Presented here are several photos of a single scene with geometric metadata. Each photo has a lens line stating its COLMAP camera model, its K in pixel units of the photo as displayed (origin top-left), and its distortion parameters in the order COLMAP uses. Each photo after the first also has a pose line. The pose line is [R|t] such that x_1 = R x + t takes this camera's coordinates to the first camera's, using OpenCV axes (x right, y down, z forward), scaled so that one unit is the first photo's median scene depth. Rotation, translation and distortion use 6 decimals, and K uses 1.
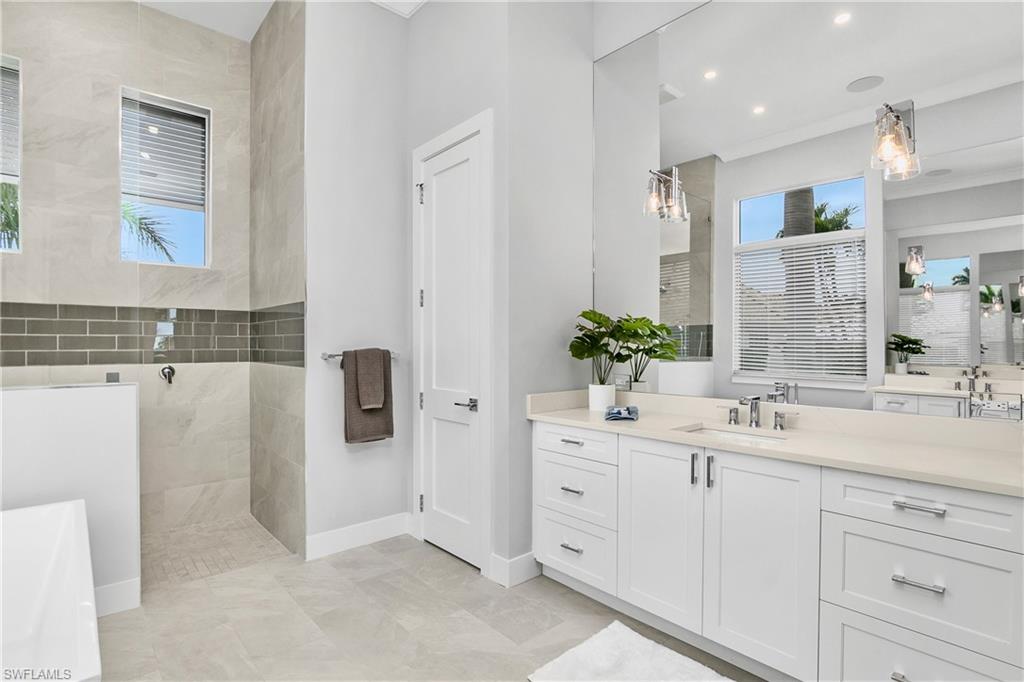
lens RADIAL K [[511.7, 0, 506.7], [0, 511.7, 344.0], [0, 0, 1]] dist [-0.010443, -0.000581]
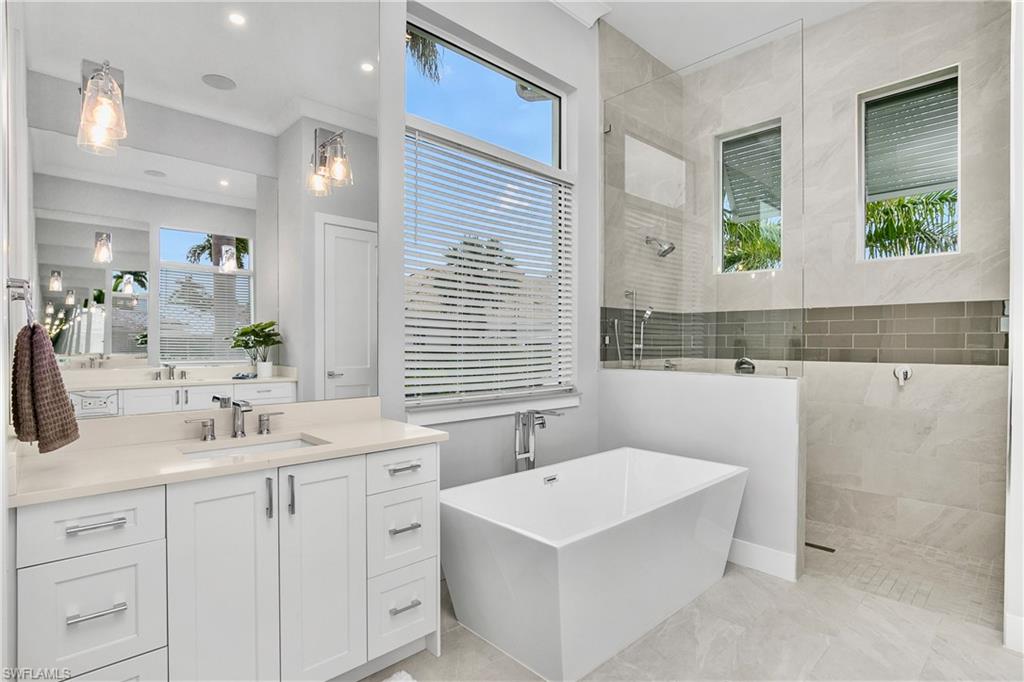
lens RADIAL K [[511.7, 0, 506.7], [0, 511.7, 342.4], [0, 0, 1]] dist [-0.010443, -0.000581]
pose [[0.037909, 0.000844, -0.999281, 0.263987], [-0.002628, 0.999996, 0.000745, 0.001279], [0.999278, 0.002598, 0.037911, 0.255192]]
